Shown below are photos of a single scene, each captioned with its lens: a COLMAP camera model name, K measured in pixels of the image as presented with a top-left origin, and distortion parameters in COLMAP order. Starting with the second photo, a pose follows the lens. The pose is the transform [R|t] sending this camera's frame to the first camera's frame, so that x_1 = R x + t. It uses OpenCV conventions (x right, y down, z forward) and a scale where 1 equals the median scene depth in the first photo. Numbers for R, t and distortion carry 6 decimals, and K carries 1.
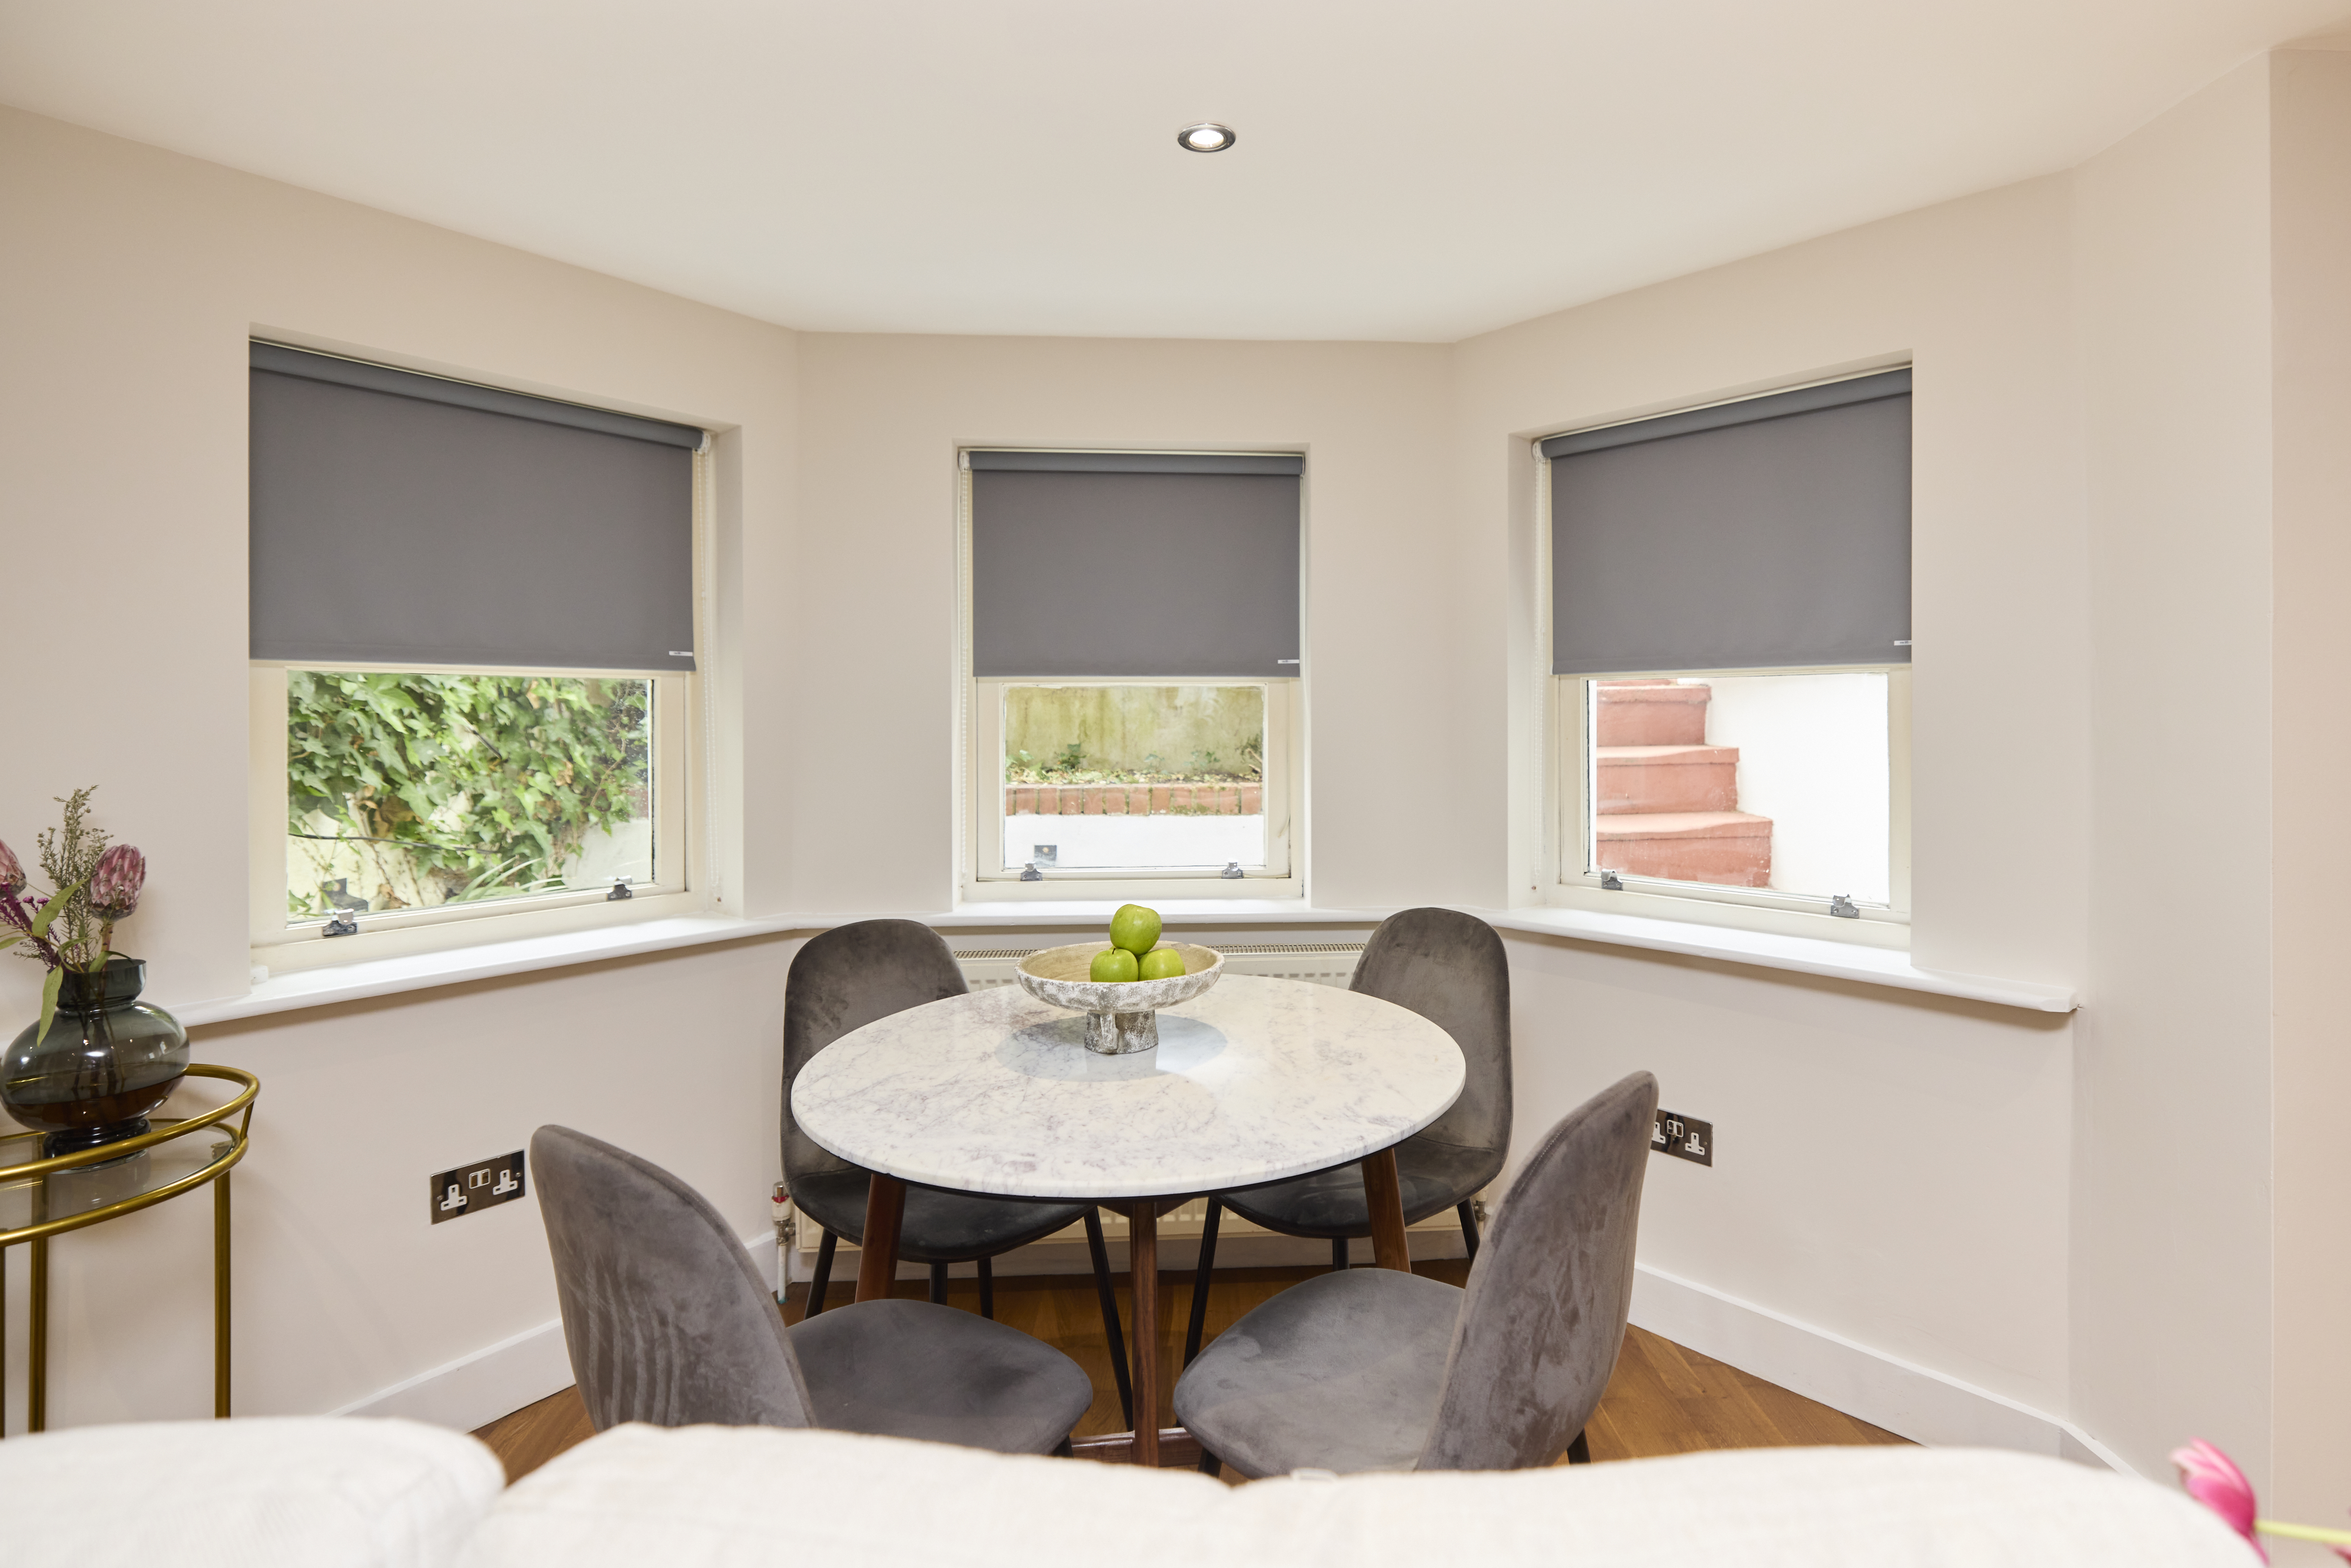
lens RADIAL K [[1128.3, 0, 1224.3], [0, 1128.3, 723.0], [0, 0, 1]] dist [0.000794, -0.000140]
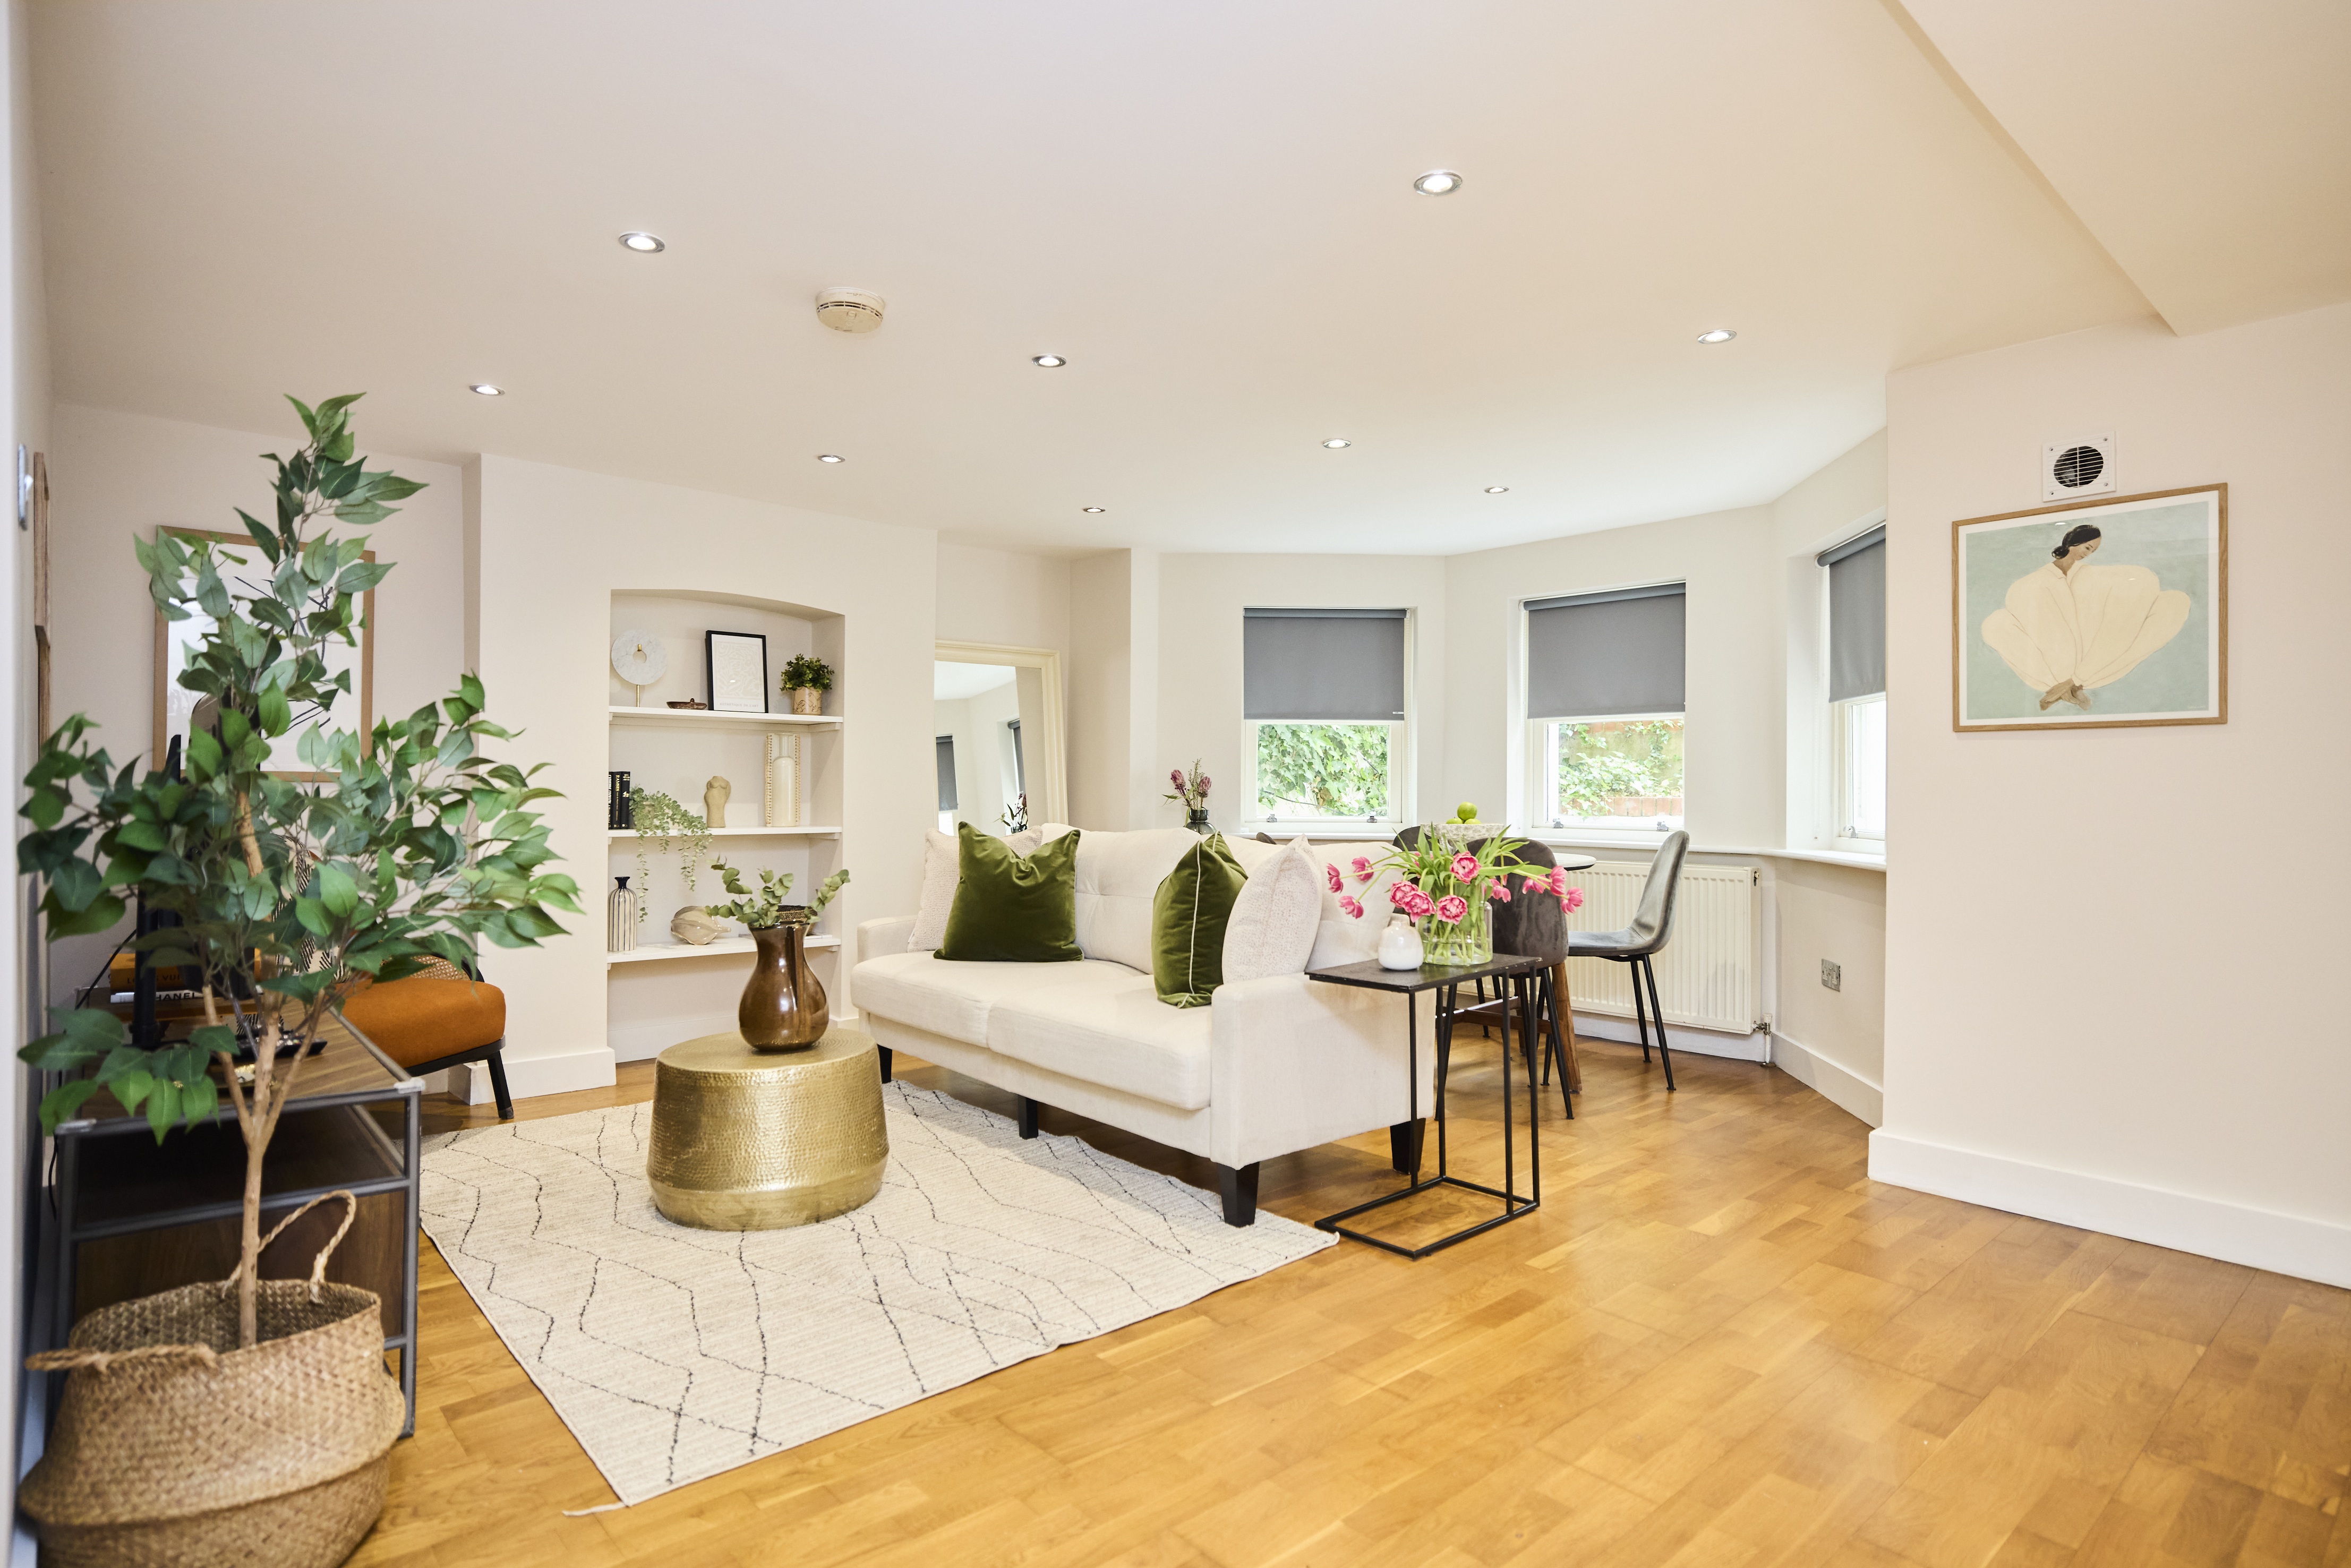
lens RADIAL K [[1231.1, 0, 1163.9], [0, 1231.1, 792.1], [0, 0, 1]] dist [-0.039665, 0.028932]
pose [[0.615396, 0.006900, -0.788188, 1.058526], [-0.012084, 0.999927, -0.000681, 0.093947], [0.788126, 0.009944, 0.615434, -0.776775]]
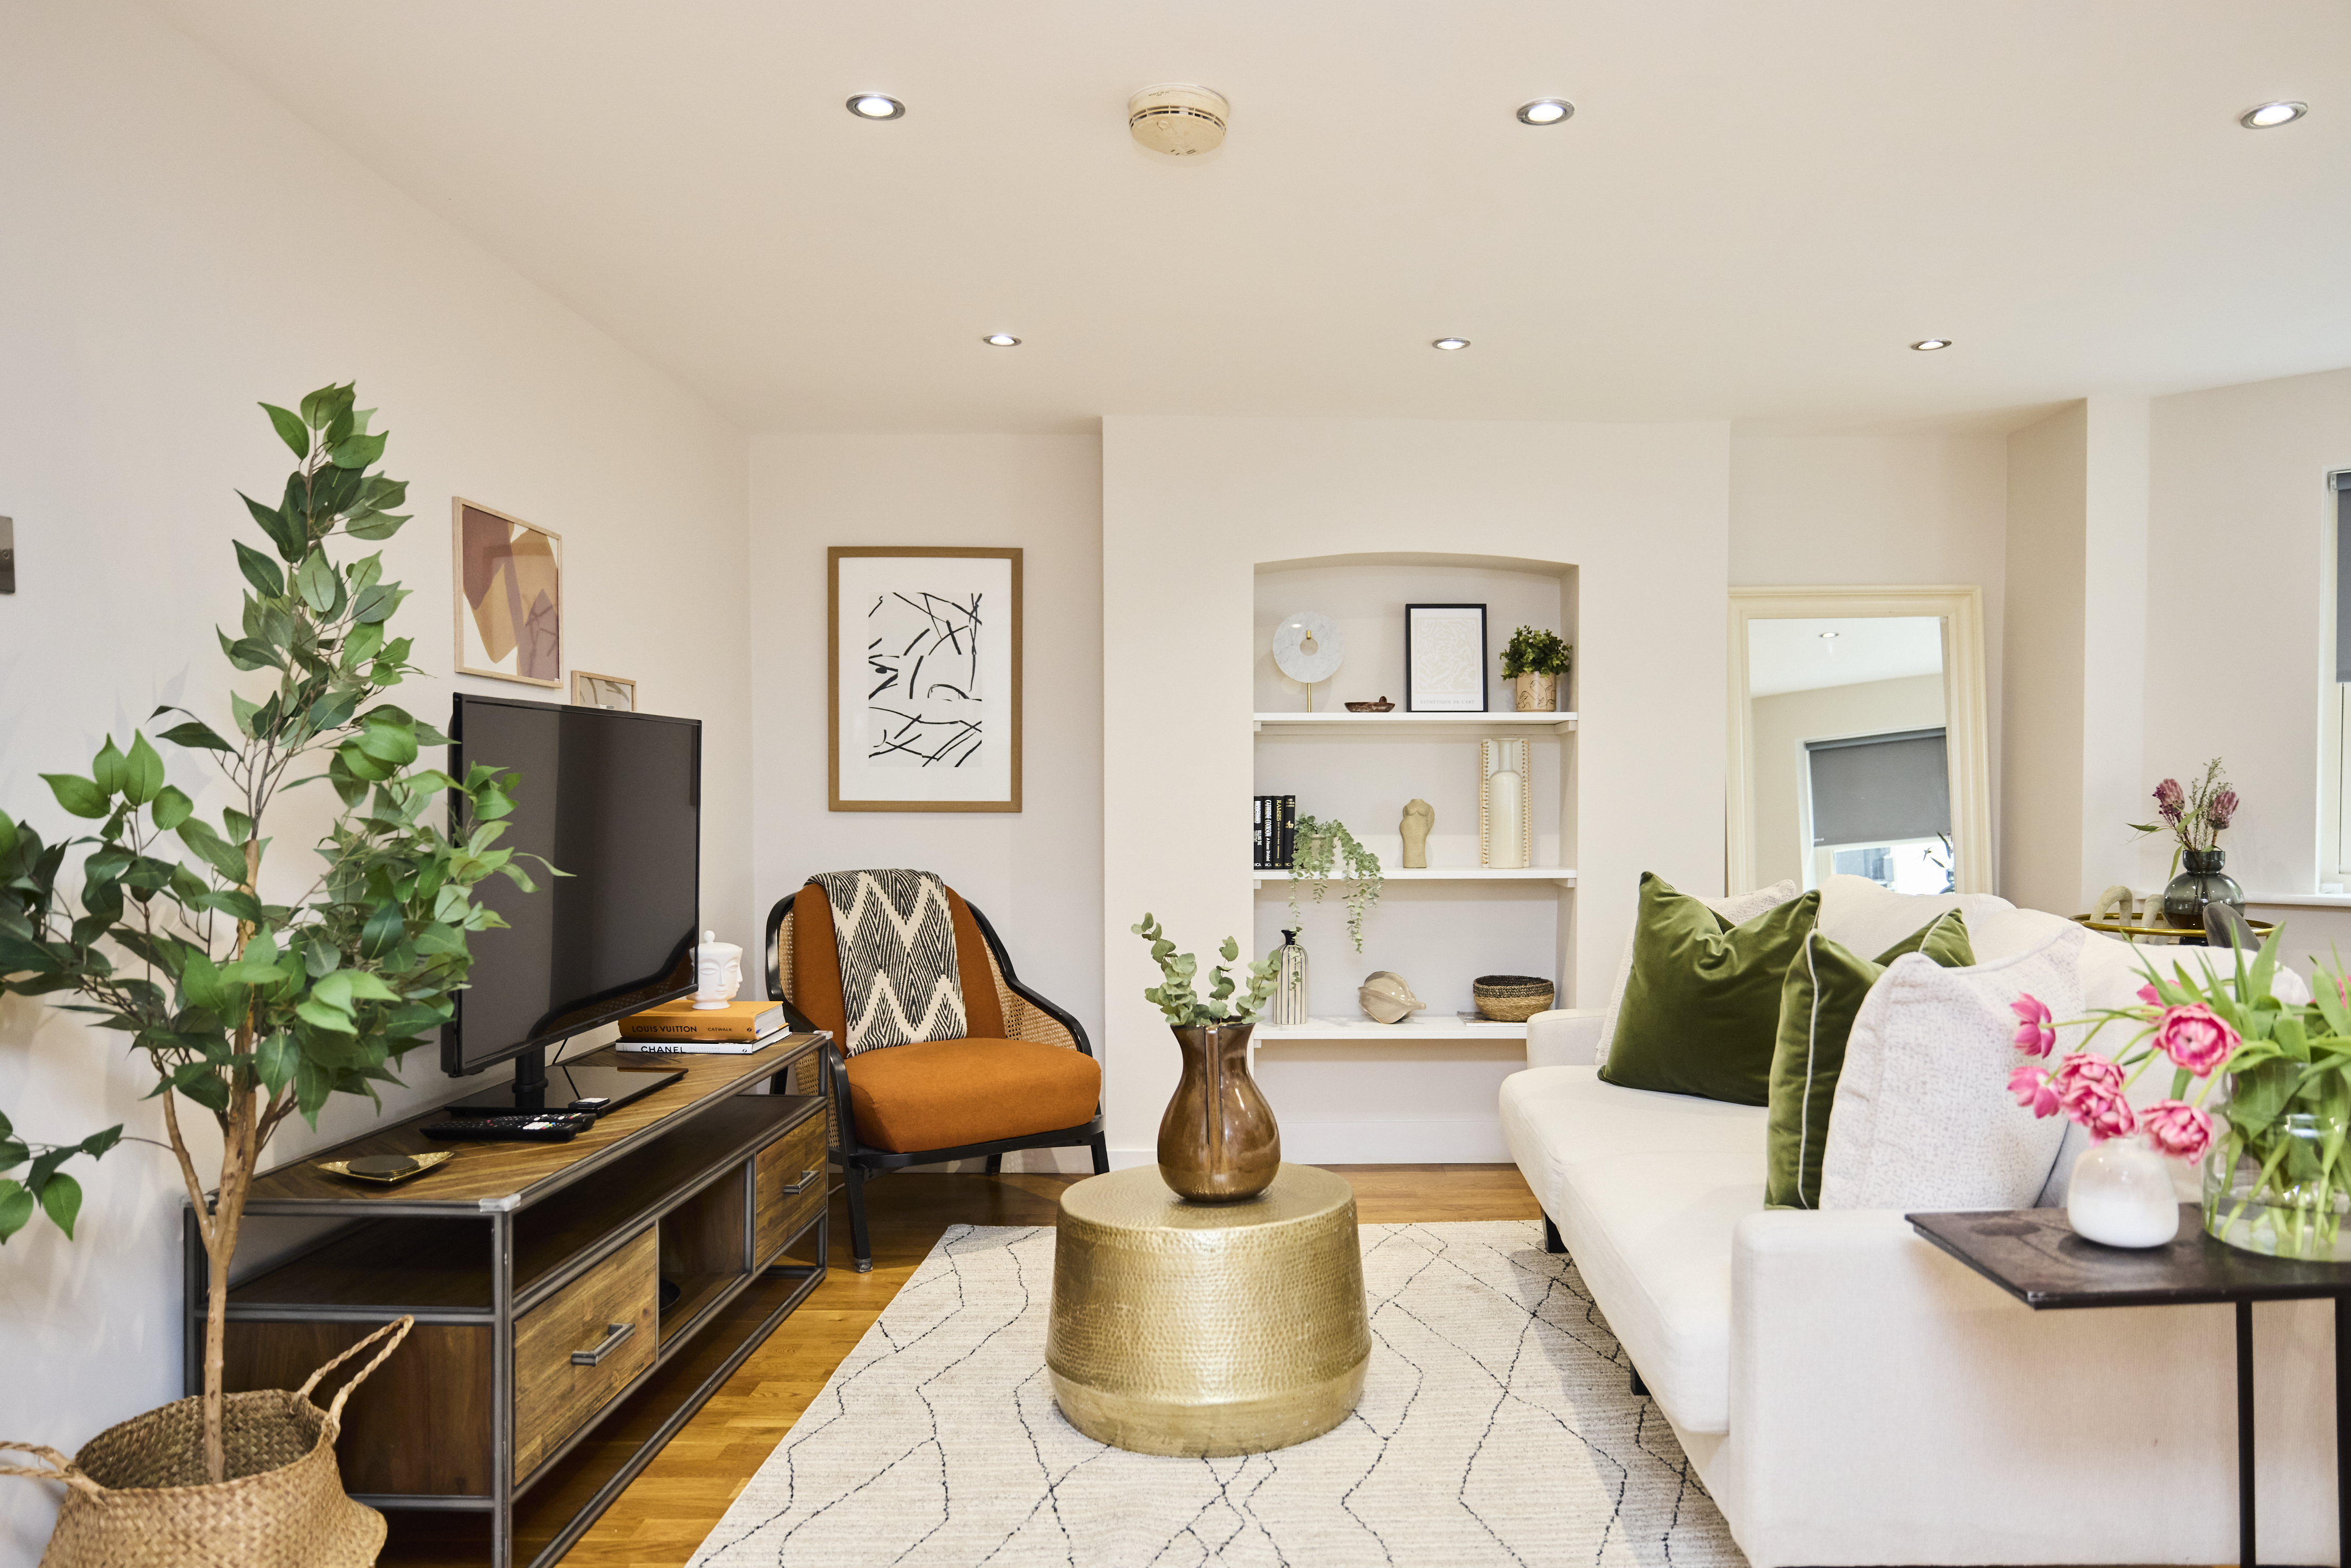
lens RADIAL K [[1588.4, 0, 1296.9], [0, 1588.4, 833.5], [0, 0, 1]] dist [-0.001035, -0.000084]
pose [[-0.040980, 0.028994, -0.998739, 0.978184], [-0.003598, 0.999568, 0.029166, 0.063959], [0.999154, 0.004788, -0.040858, -0.234304]]
